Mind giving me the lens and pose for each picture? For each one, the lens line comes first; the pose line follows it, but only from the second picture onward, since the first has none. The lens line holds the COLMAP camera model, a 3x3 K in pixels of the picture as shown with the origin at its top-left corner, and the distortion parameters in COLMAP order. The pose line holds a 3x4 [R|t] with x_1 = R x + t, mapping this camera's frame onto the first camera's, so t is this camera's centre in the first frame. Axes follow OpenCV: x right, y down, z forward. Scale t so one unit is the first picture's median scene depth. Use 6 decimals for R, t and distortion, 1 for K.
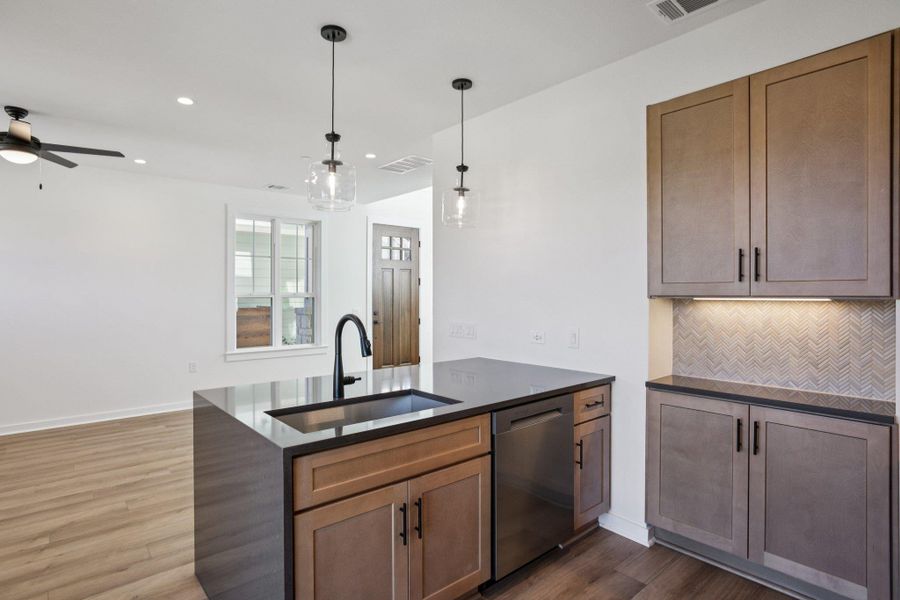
lens RADIAL K [[472.3, 0, 451.6], [0, 472.3, 297.9], [0, 0, 1]] dist [-0.026955, 0.010986]
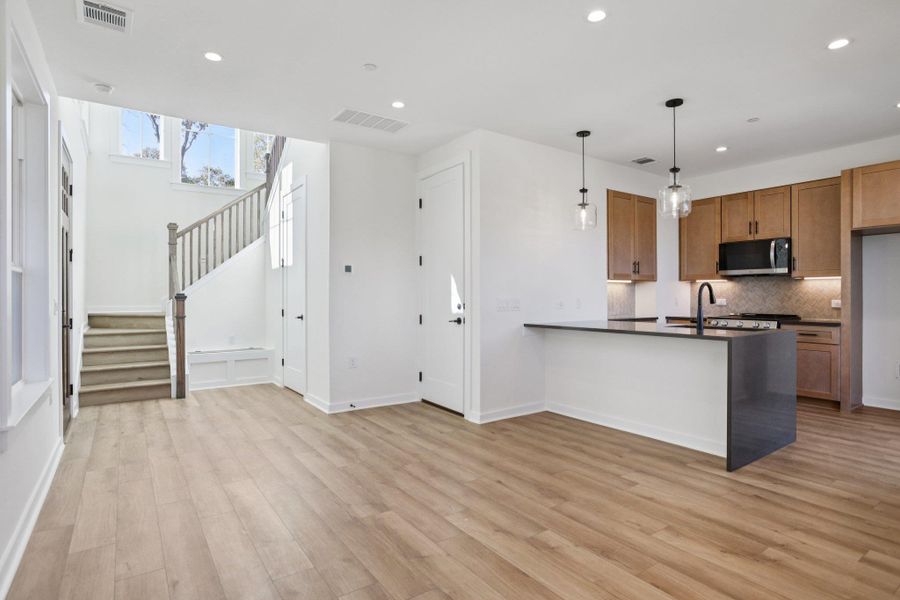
lens RADIAL K [[472.3, 0, 447.6], [0, 472.3, 298.8], [0, 0, 1]] dist [-0.026955, 0.010986]
pose [[0.110166, -0.008430, 0.993878, -1.728764], [0.011943, 0.999903, 0.007157, 0.061449], [-0.993841, 0.011081, 0.110256, 1.450331]]
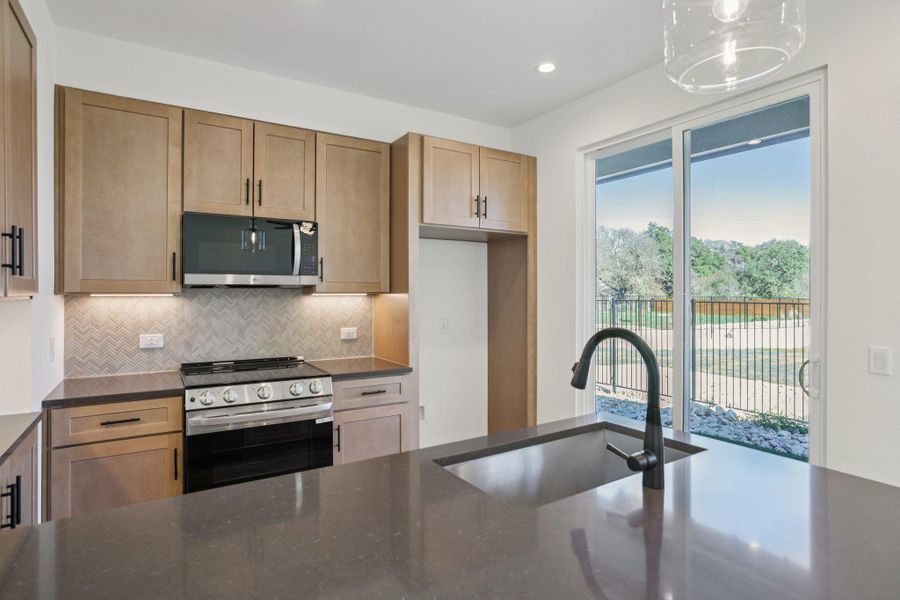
lens RADIAL K [[486.9, 0, 453.5], [0, 486.9, 293.5], [0, 0, 1]] dist [-0.044277, 0.012127]
pose [[-0.988057, -0.000683, 0.154084, -0.087881], [0.001145, 0.999930, 0.011777, -0.010690], [-0.154082, 0.011813, -0.987988, 1.322344]]
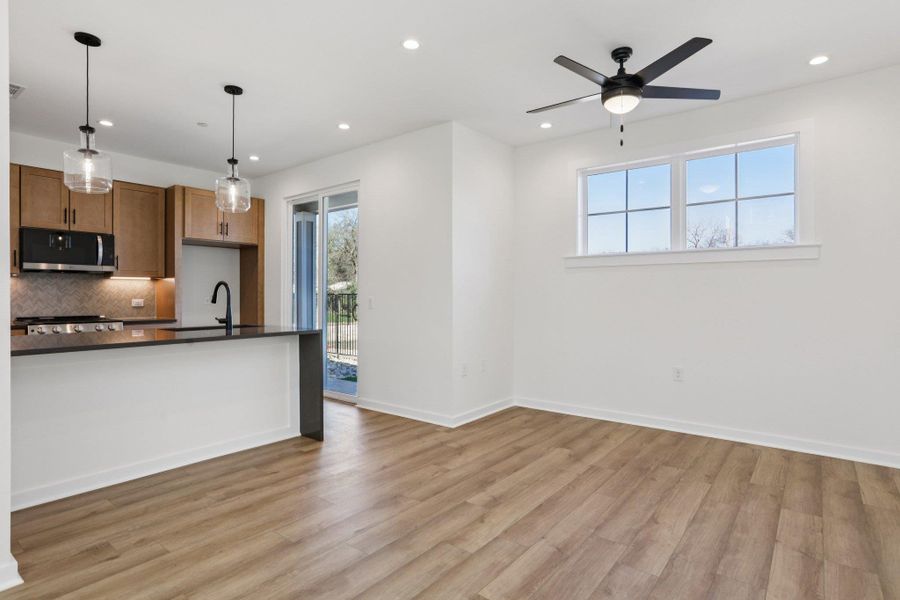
lens RADIAL K [[472.3, 0, 449.7], [0, 472.3, 297.1], [0, 0, 1]] dist [-0.026955, 0.010986]
pose [[-0.984730, -0.000477, -0.174087, -0.610295], [-0.003229, 0.999874, 0.015528, 0.053436], [0.174058, 0.015853, -0.984608, 2.353525]]
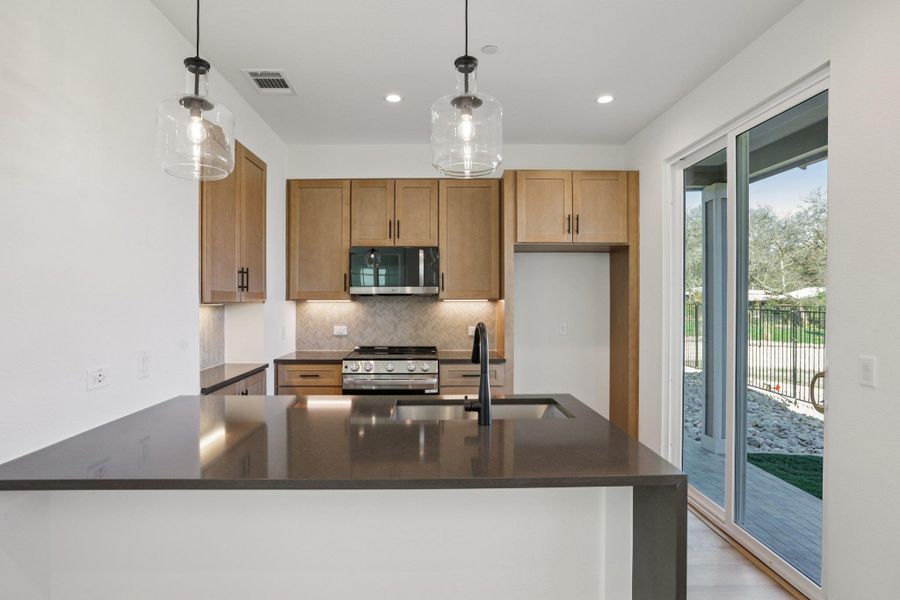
lens RADIAL K [[486.9, 0, 428.5], [0, 486.9, 302.0], [0, 0, 1]] dist [-0.044277, 0.012127]
pose [[-0.746412, -0.003035, 0.665478, -0.614187], [0.004498, 0.999944, 0.009605, -0.005419], [-0.665469, 0.010162, -0.746356, 1.422229]]
